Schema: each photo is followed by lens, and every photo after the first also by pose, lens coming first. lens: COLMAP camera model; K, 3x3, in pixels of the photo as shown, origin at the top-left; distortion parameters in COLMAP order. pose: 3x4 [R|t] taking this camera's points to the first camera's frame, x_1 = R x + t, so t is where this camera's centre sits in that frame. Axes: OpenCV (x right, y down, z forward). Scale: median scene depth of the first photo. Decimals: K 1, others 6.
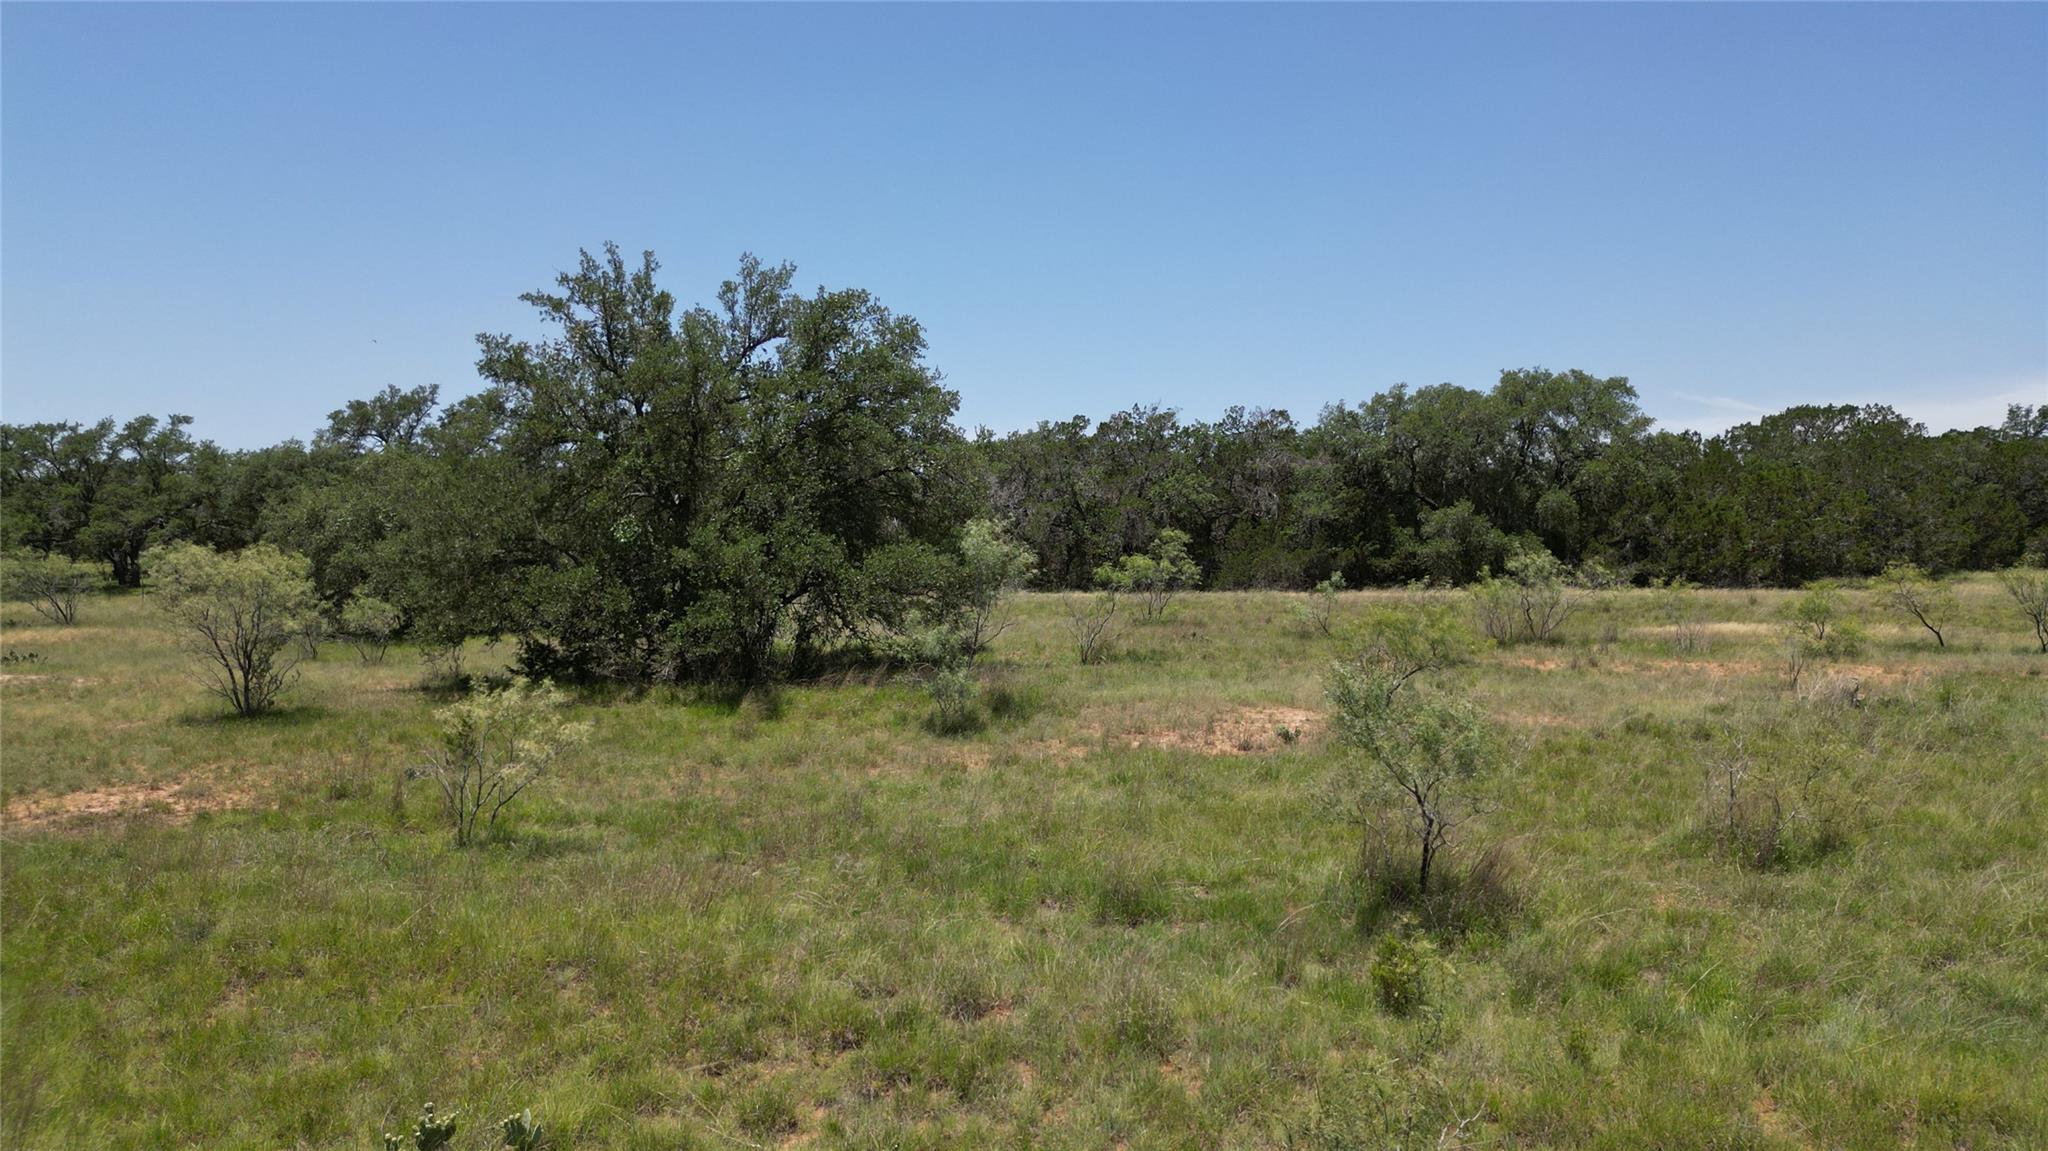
lens RADIAL K [[1411.8, 0, 1022.4], [0, 1411.8, 576.1], [0, 0, 1]] dist [0.059684, -0.049804]
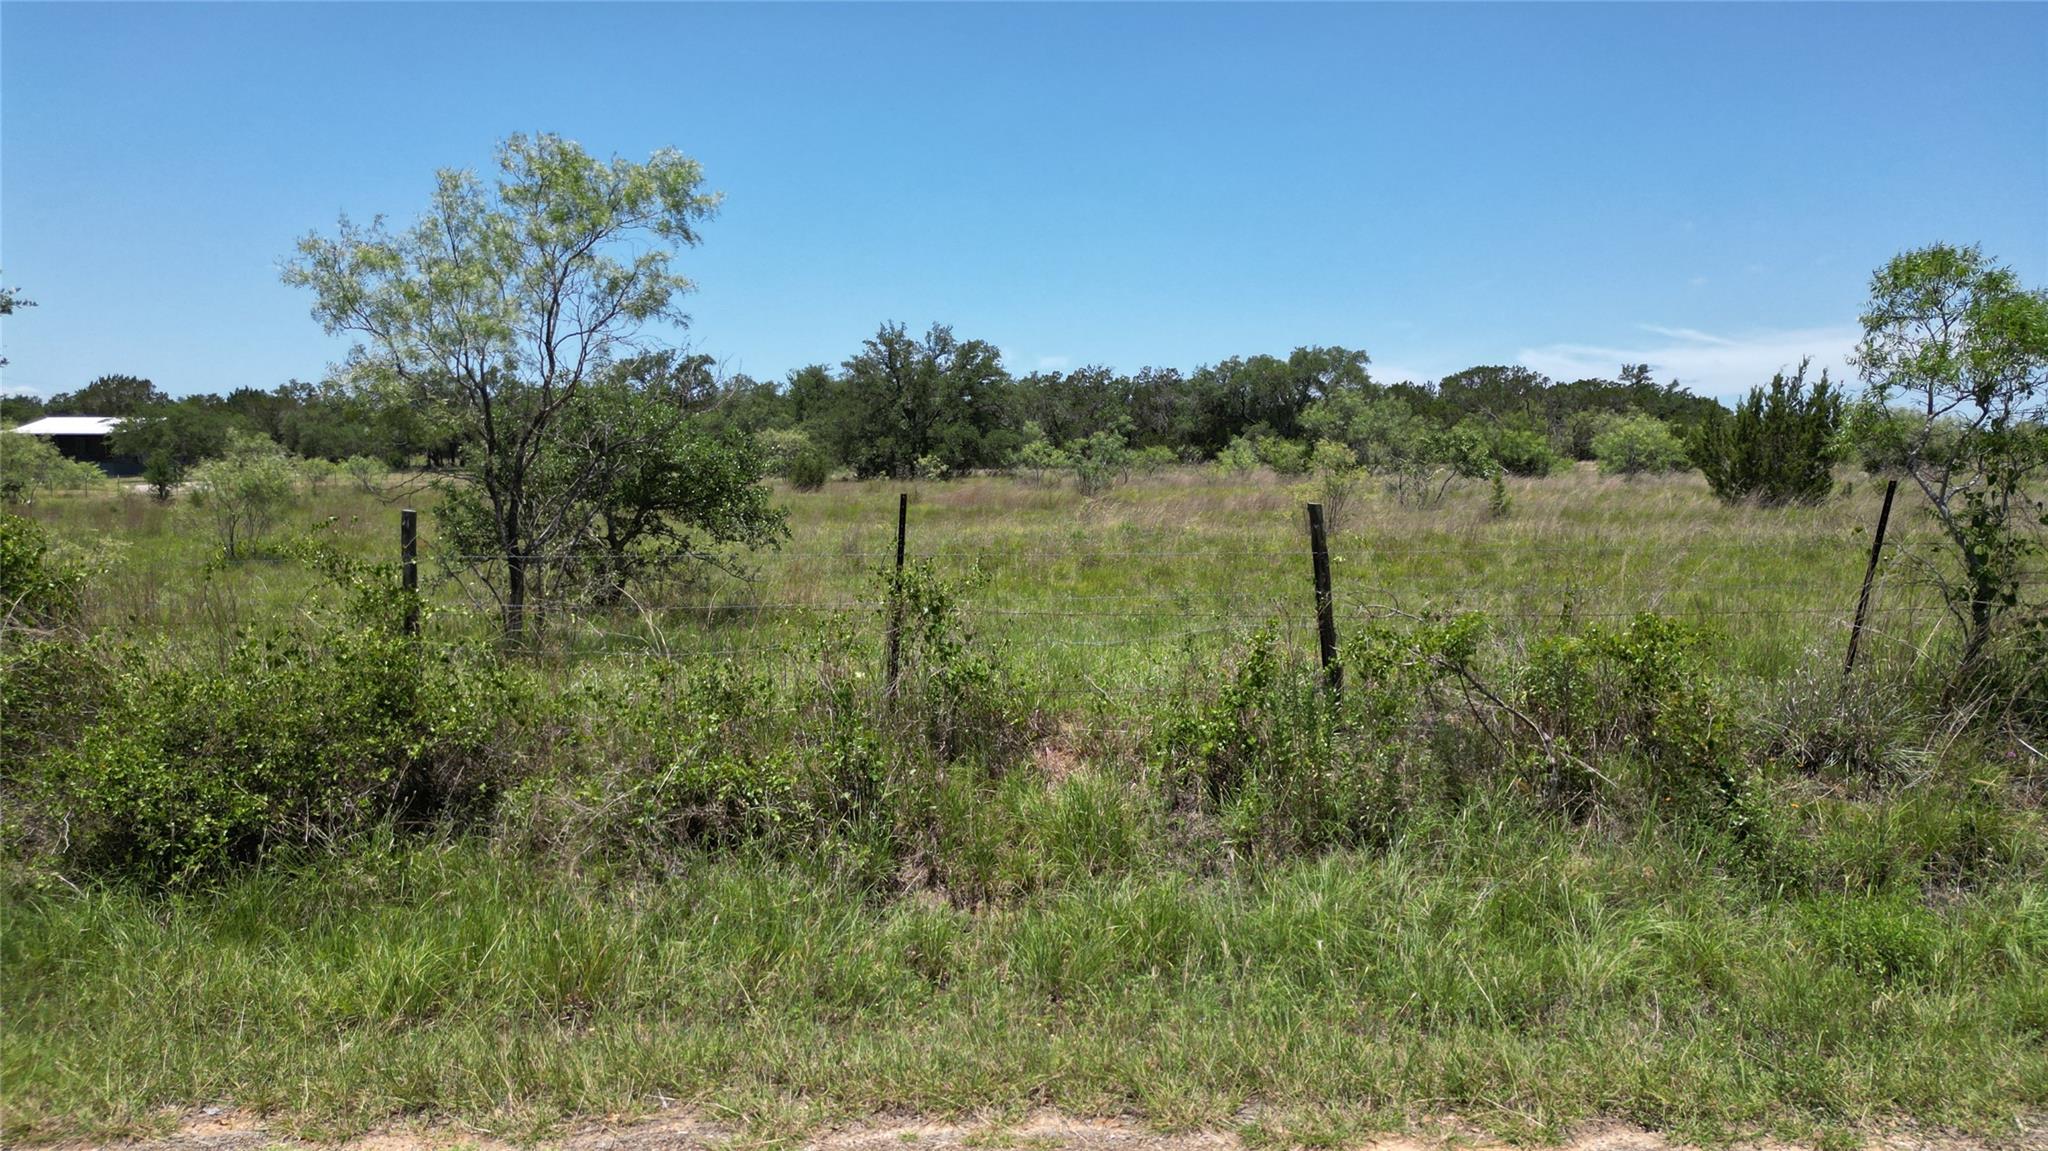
lens RADIAL K [[1411.8, 0, 1019.7], [0, 1411.8, 580.5], [0, 0, 1]] dist [0.059684, -0.049804]
pose [[0.999825, 0.002884, 0.018509, -0.046579], [-0.003863, 0.998583, 0.053075, 0.065770], [-0.018330, -0.053137, 0.998419, -0.956975]]
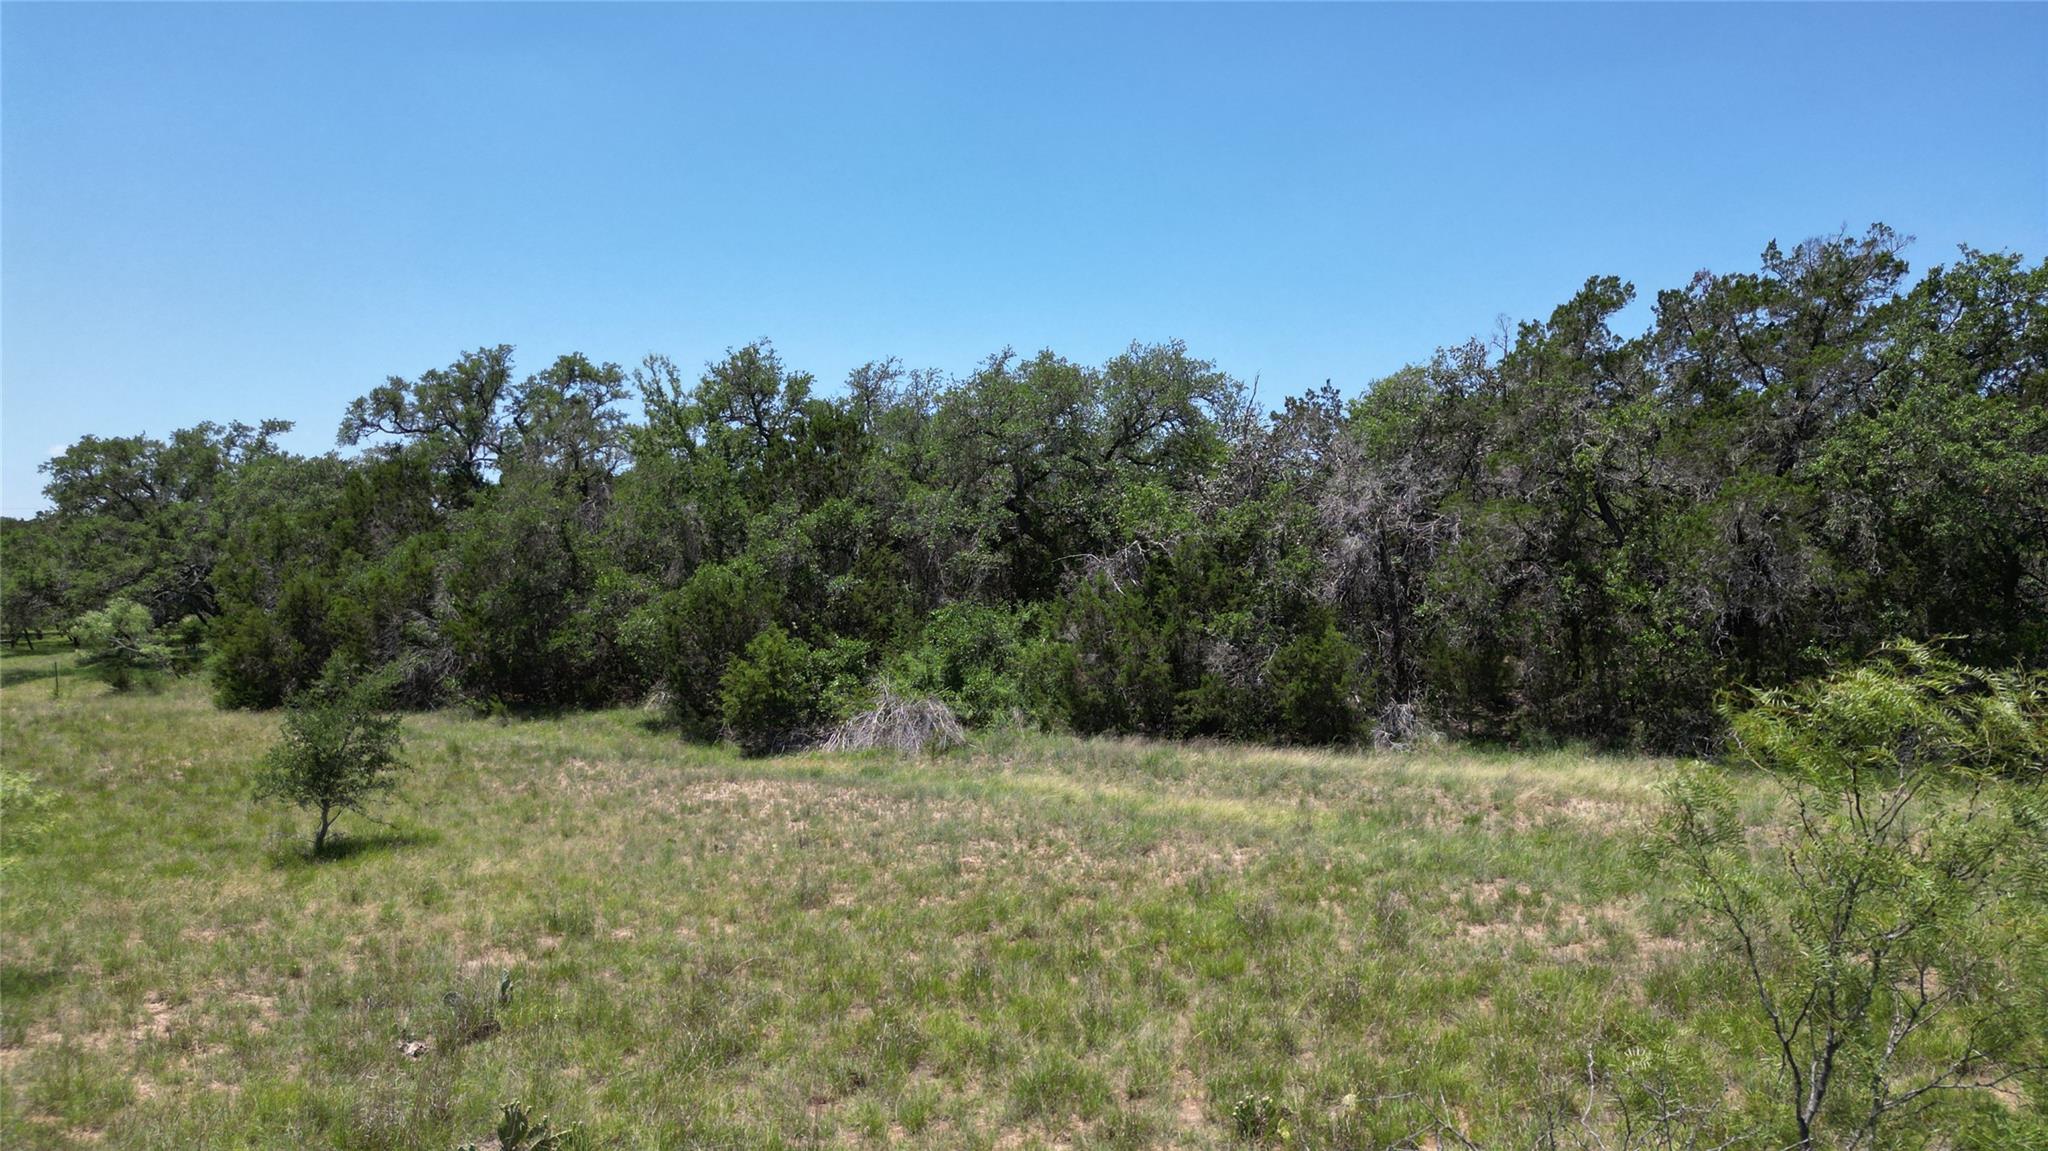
lens RADIAL K [[1411.8, 0, 1020.6], [0, 1411.8, 582.5], [0, 0, 1]] dist [0.059684, -0.049804]
pose [[0.910219, -0.005049, -0.414096, 0.071367], [-0.000170, 0.999921, -0.012565, -0.031570], [0.414127, 0.011507, 0.910146, 0.726743]]
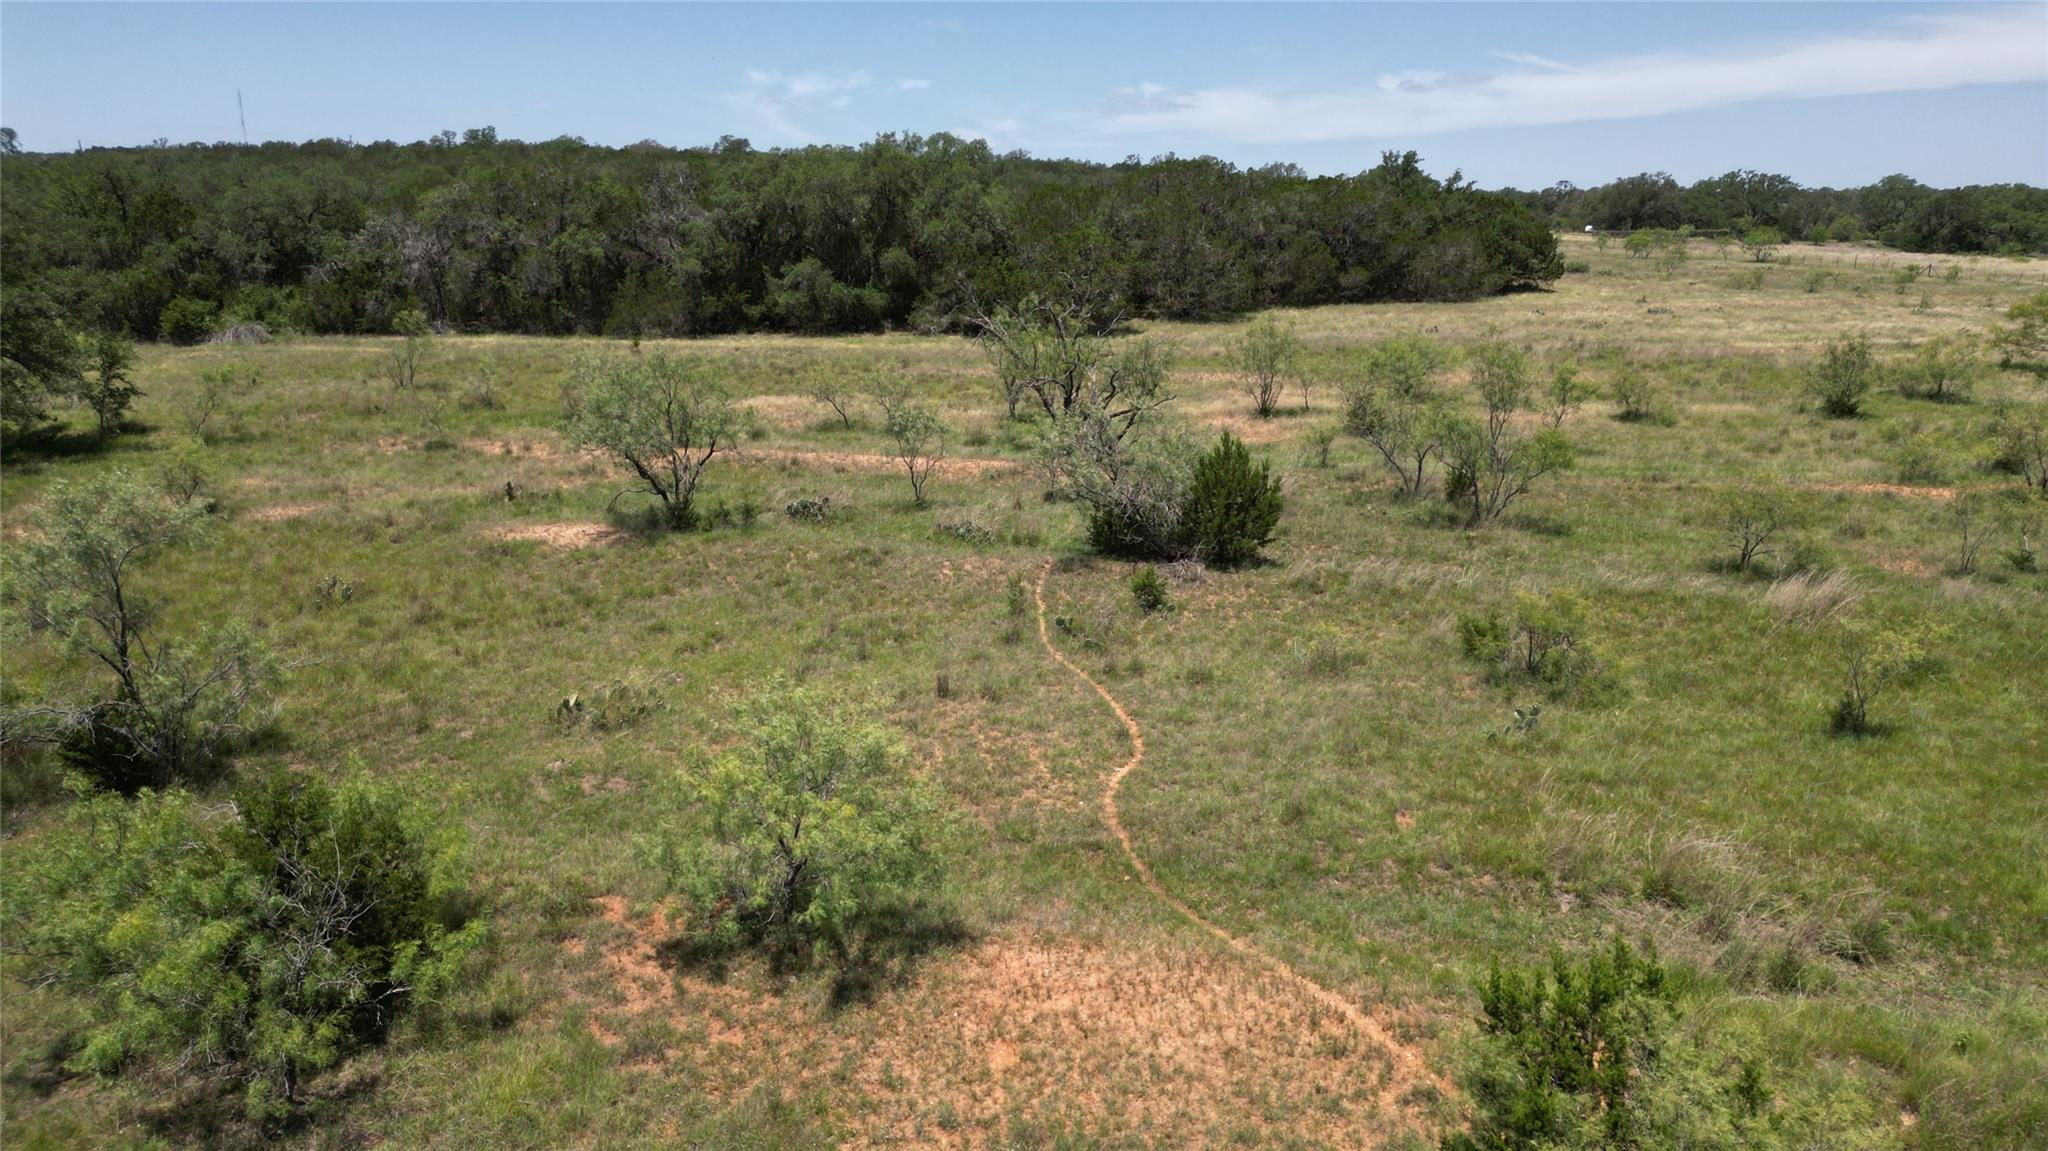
lens RADIAL K [[1411.8, 0, 1024.3], [0, 1411.8, 580.7], [0, 0, 1]] dist [0.059684, -0.049804]
pose [[0.994097, -0.024514, 0.105691, 0.403842], [-0.001183, 0.971633, 0.236491, -0.080647], [-0.108491, -0.235220, 0.965868, -0.254741]]
